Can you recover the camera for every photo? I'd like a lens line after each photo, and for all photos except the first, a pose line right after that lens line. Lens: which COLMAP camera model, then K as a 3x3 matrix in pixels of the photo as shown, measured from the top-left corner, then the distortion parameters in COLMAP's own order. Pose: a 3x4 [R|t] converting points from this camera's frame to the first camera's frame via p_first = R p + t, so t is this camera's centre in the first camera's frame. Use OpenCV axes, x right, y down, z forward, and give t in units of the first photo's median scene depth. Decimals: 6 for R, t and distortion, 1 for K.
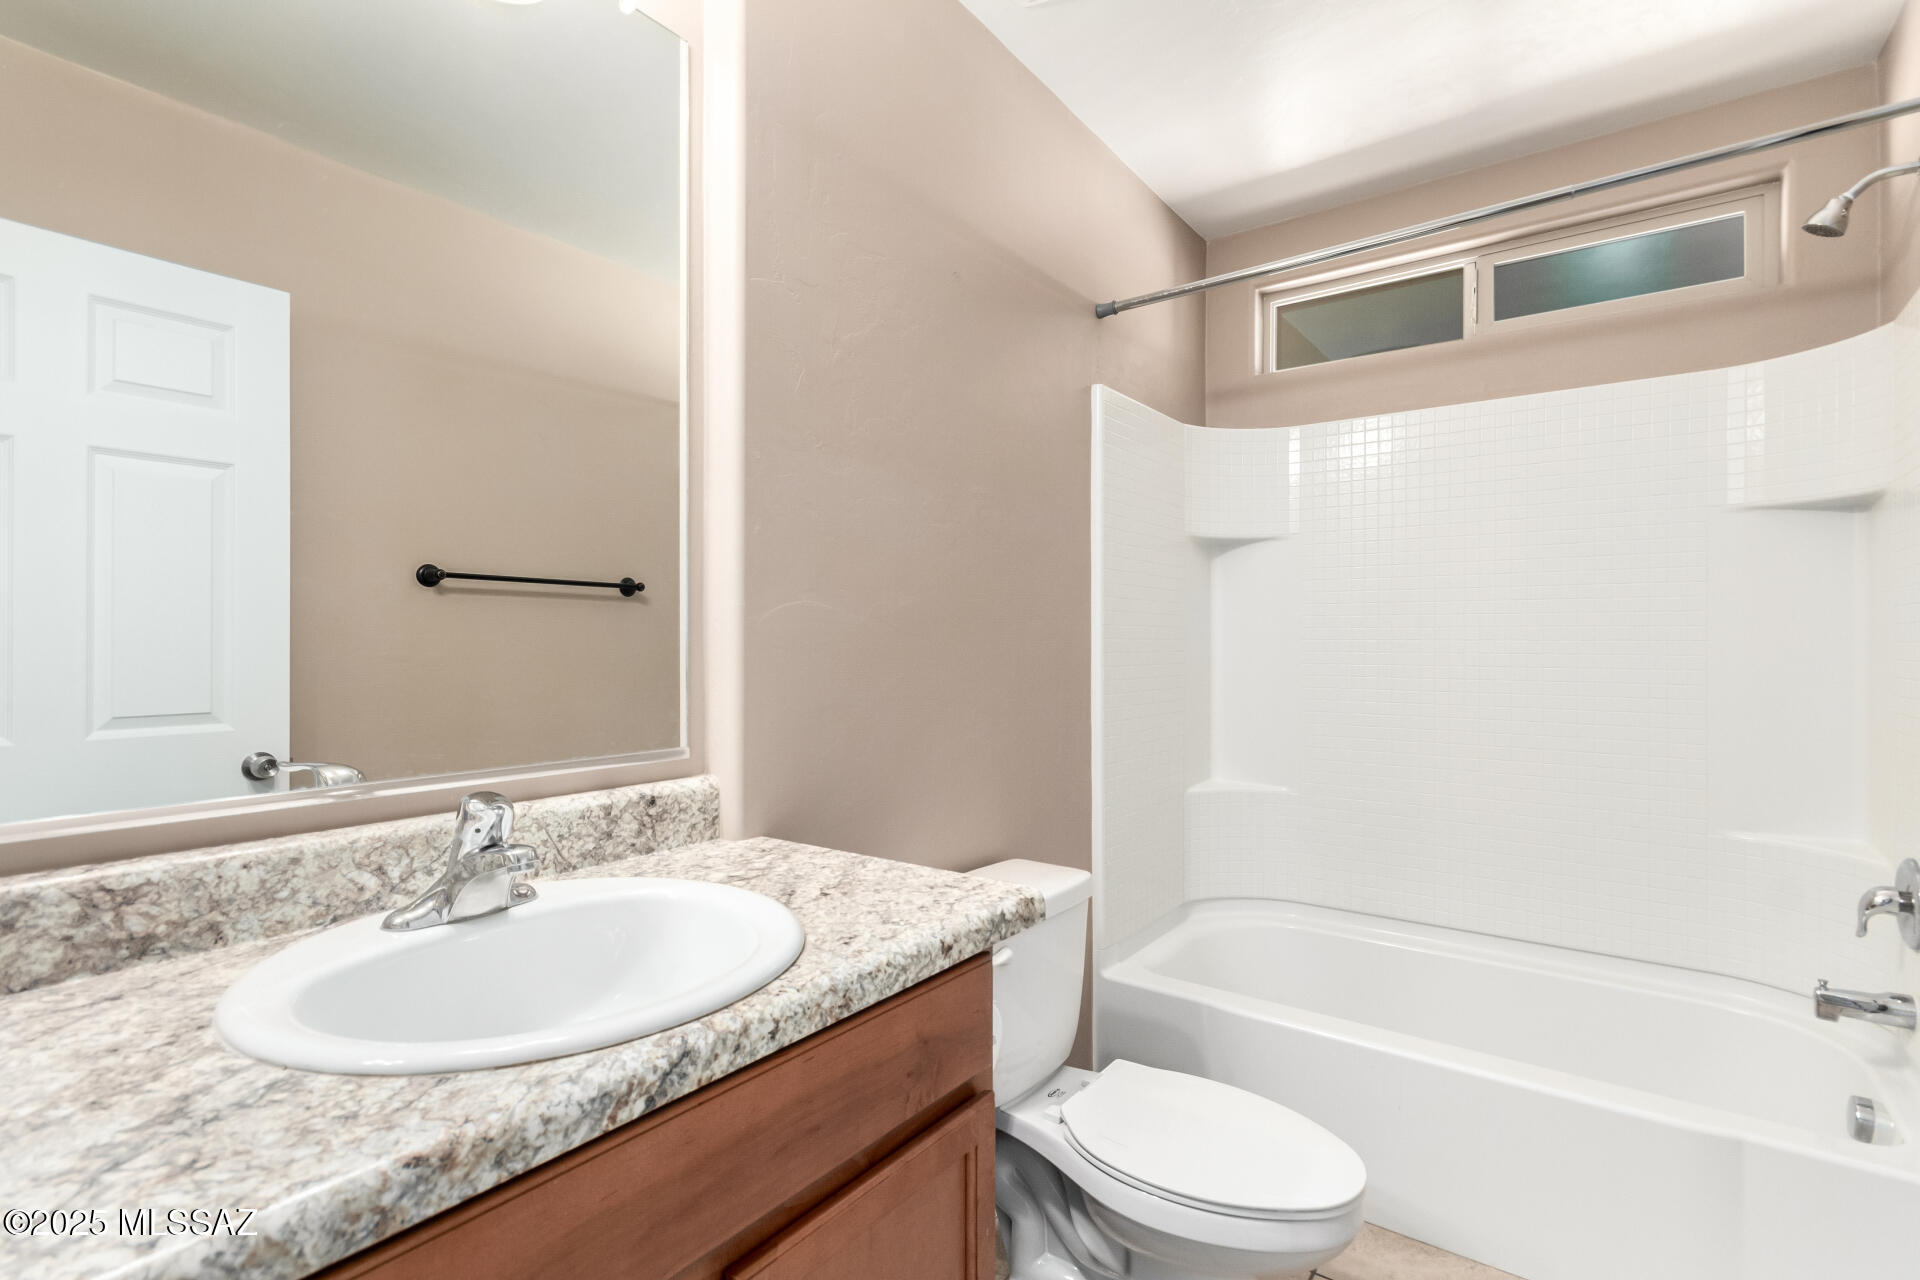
lens RADIAL K [[886.7, 0, 962.7], [0, 886.7, 640.9], [0, 0, 1]] dist [0.001792, -0.000162]
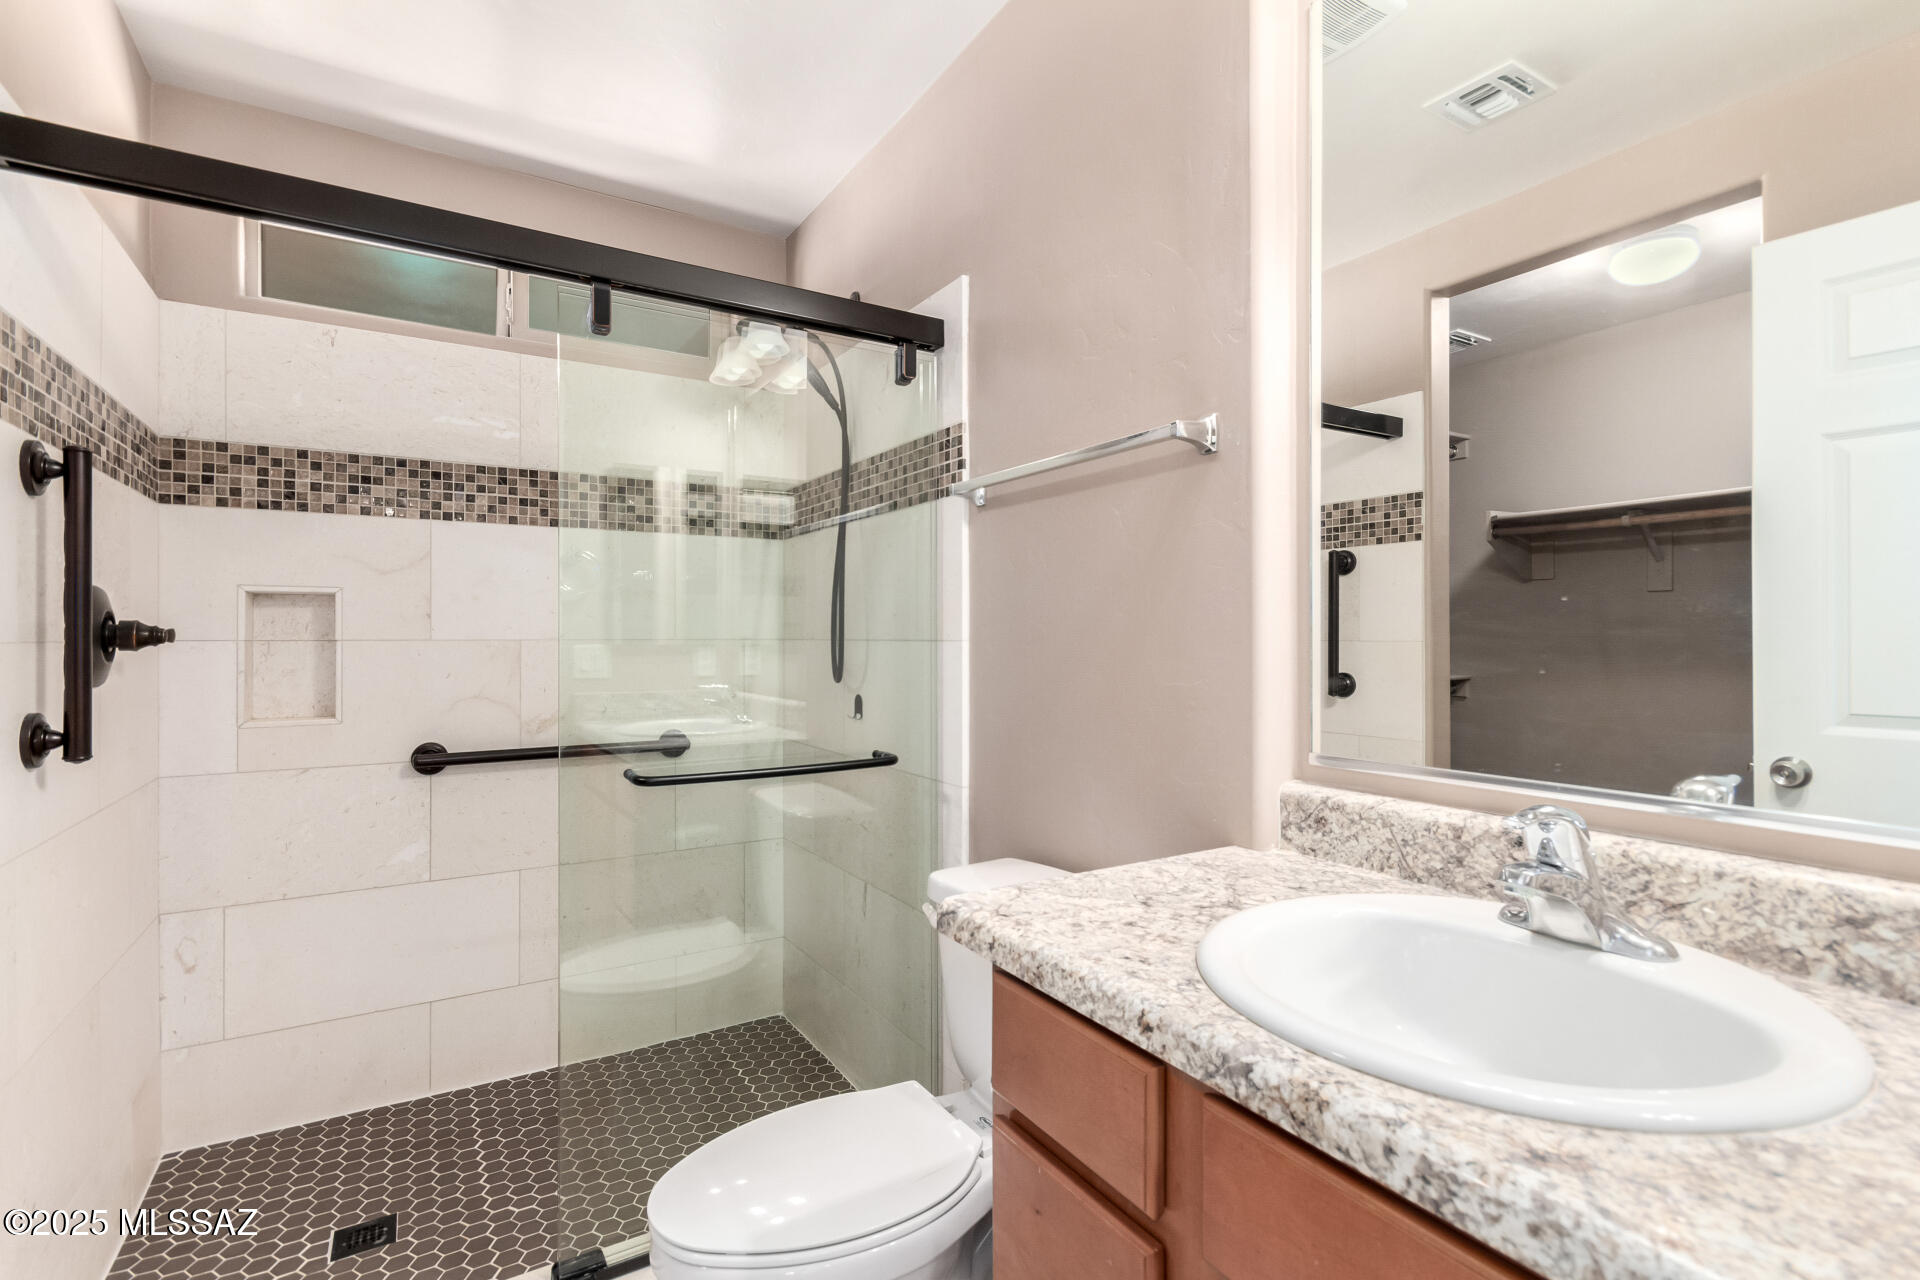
lens RADIAL K [[897.8, 0, 936.0], [0, 897.8, 647.9], [0, 0, 1]] dist [-0.000416, -0.000117]
pose [[-0.401132, 0.014248, -0.915910, 0.795012], [0.002734, 0.999893, 0.014357, -0.005682], [0.916016, 0.003255, -0.401128, 1.150405]]
